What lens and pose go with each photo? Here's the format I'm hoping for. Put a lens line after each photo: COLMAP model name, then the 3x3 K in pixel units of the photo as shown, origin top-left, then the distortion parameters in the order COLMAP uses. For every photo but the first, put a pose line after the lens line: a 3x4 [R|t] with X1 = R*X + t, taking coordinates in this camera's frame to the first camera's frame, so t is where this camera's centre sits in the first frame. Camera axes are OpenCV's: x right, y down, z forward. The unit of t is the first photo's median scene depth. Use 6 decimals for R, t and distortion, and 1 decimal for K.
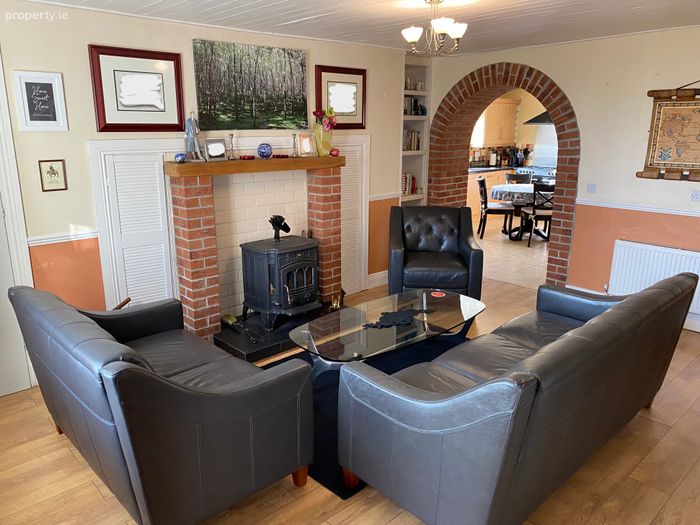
lens RADIAL K [[535.7, 0, 348.1], [0, 535.7, 261.8], [0, 0, 1]] dist [-0.005955, 0.002767]
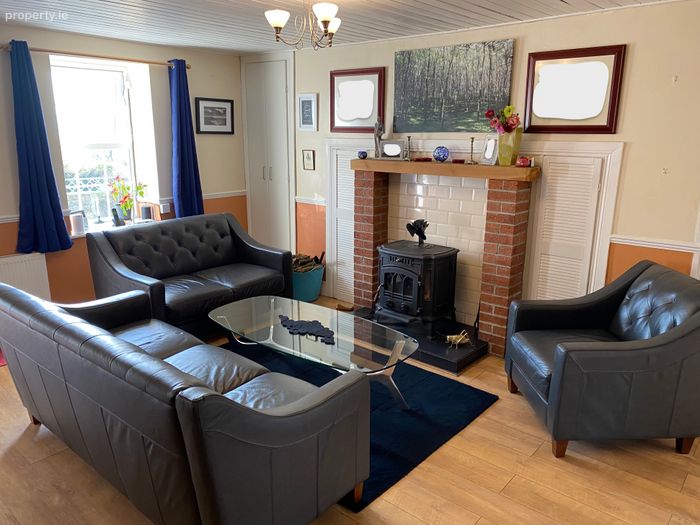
lens RADIAL K [[535.7, 0, 349.7], [0, 535.7, 261.8], [0, 0, 1]] dist [-0.005955, 0.002767]
pose [[0.120566, 0.243159, -0.962464, 0.813818], [-0.245871, 0.946643, 0.208362, -0.185636], [0.961775, 0.211520, 0.173918, 0.719960]]
